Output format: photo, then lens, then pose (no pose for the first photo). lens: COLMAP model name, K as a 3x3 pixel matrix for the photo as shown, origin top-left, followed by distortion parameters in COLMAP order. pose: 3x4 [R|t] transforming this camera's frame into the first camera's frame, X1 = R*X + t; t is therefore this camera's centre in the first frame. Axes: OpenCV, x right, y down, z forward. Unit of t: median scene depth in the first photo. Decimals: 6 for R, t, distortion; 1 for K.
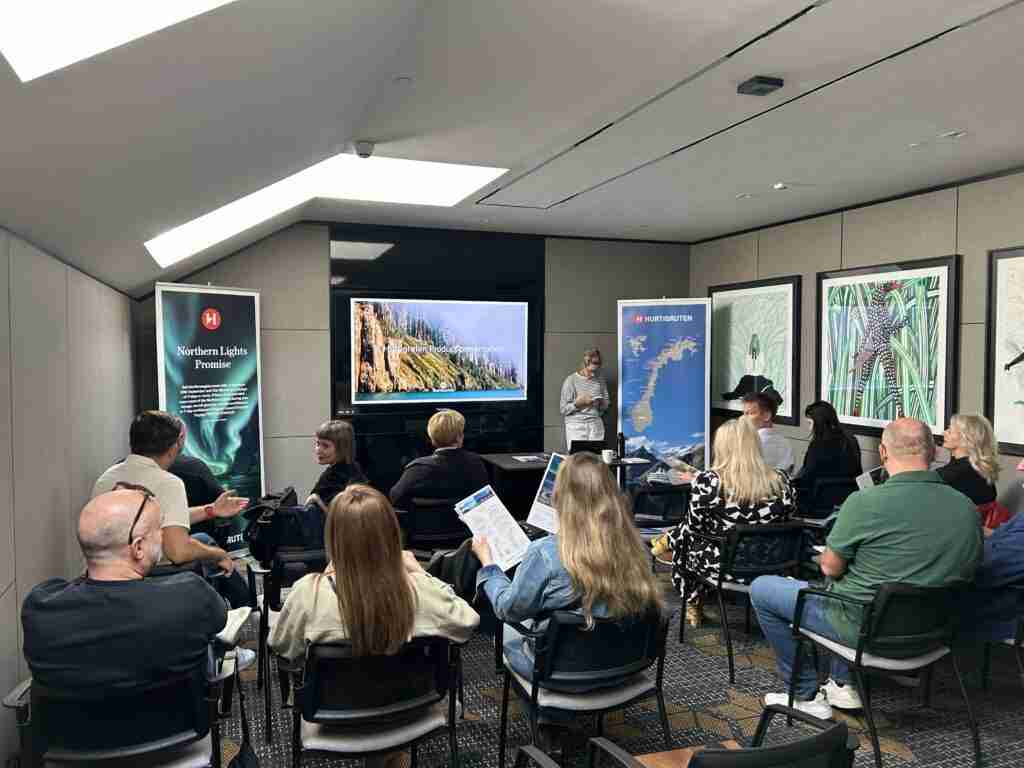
lens RADIAL K [[758.7, 0, 512.0], [0, 758.7, 384.0], [0, 0, 1]] dist [0.058331, -0.081175]
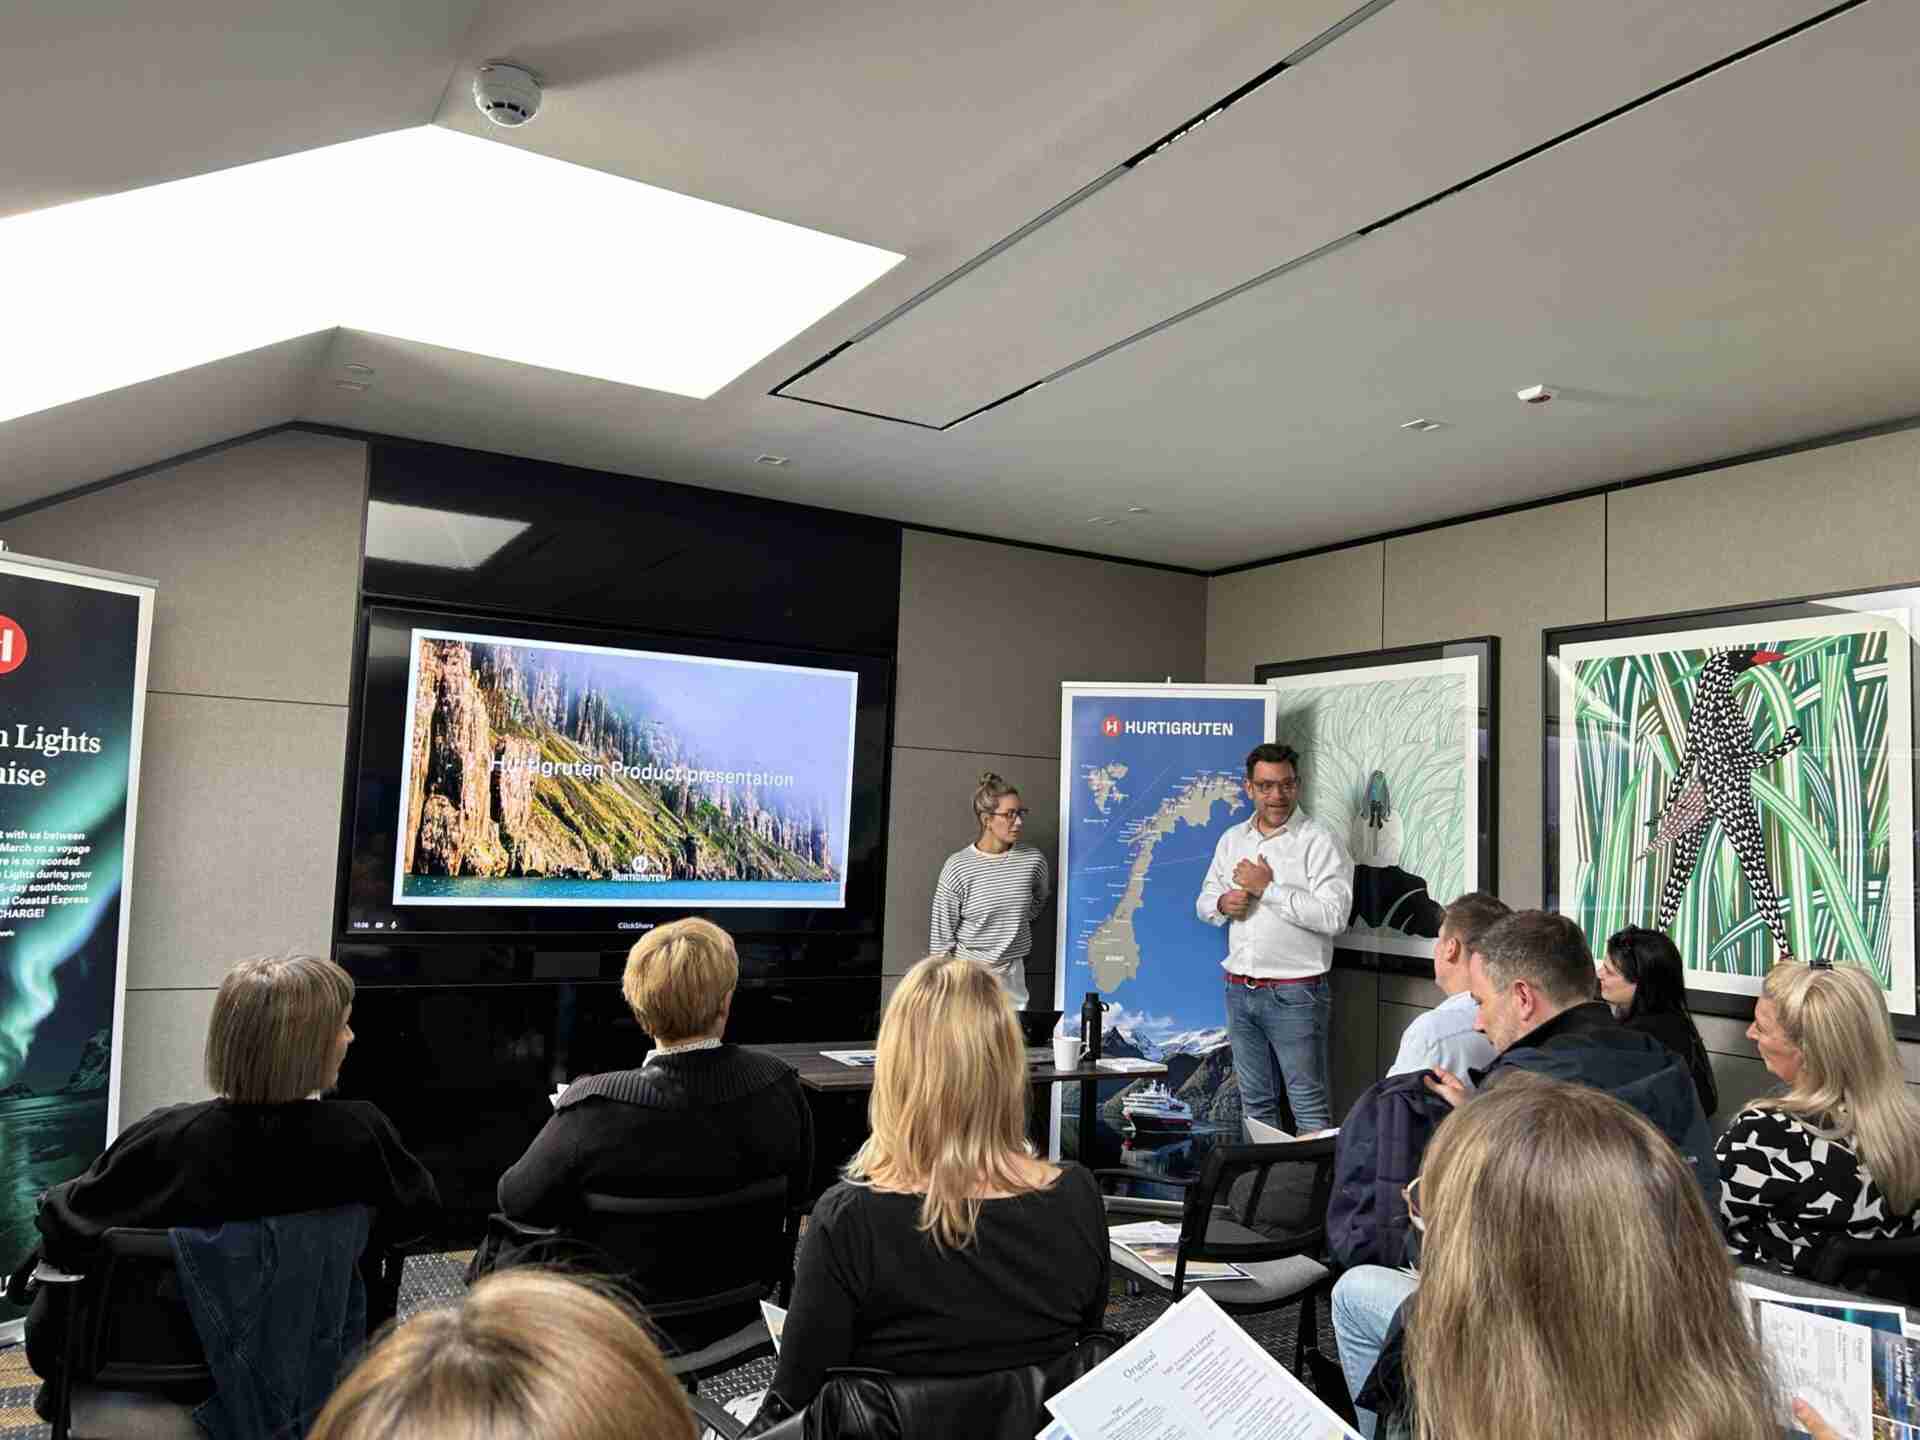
lens RADIAL K [[1422.6, 0, 960.0], [0, 1422.6, 720.0], [0, 0, 1]] dist [0.058331, -0.081175]
pose [[0.984411, 0.052043, 0.168007, -0.056356], [-0.030300, 0.991120, -0.129474, 0.019087], [-0.173253, 0.122365, 0.977246, 0.239085]]
